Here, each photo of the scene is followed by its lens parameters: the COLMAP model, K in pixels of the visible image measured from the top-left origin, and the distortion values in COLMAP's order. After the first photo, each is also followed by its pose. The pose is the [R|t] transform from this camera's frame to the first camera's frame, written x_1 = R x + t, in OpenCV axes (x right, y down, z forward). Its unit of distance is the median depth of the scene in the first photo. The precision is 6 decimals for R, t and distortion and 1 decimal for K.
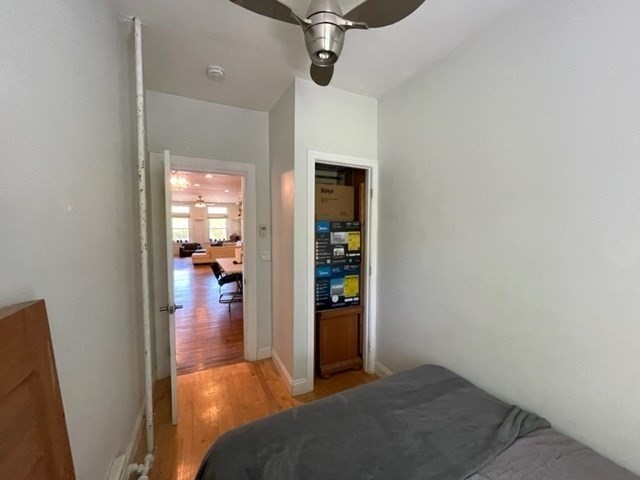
lens RADIAL K [[256.8, 0, 319.2], [0, 256.8, 240.3], [0, 0, 1]] dist [-0.002645, -0.000608]
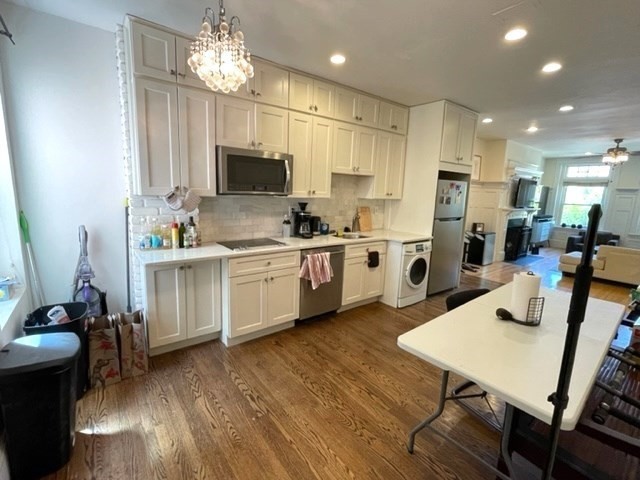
lens RADIAL K [[293.6, 0, 320.3], [0, 293.6, 239.5], [0, 0, 1]] dist [-0.000884, -0.000053]
pose [[0.216959, 0.166892, -0.961809, -0.014654], [-0.093661, 0.984291, 0.149665, -0.012516], [0.971677, 0.057613, 0.229182, 0.273181]]
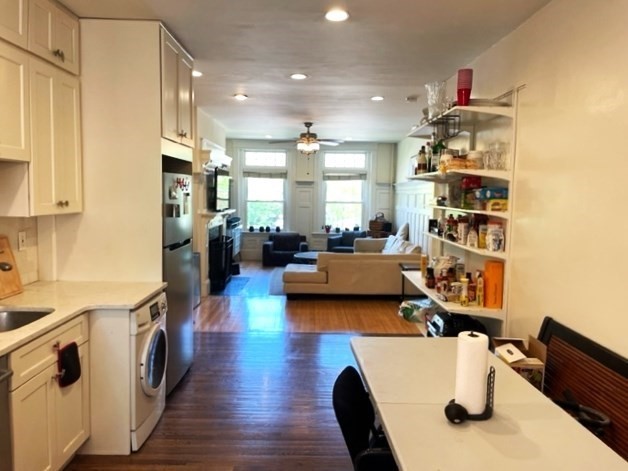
lens RADIAL K [[483.4, 0, 317.3], [0, 483.4, 230.9], [0, 0, 1]] dist [0.011361, 0.000064]
pose [[0.913357, 0.043893, -0.404787, -0.110718], [-0.037535, 0.999016, 0.023634, -0.017257], [0.405426, -0.006392, 0.914106, 0.252998]]
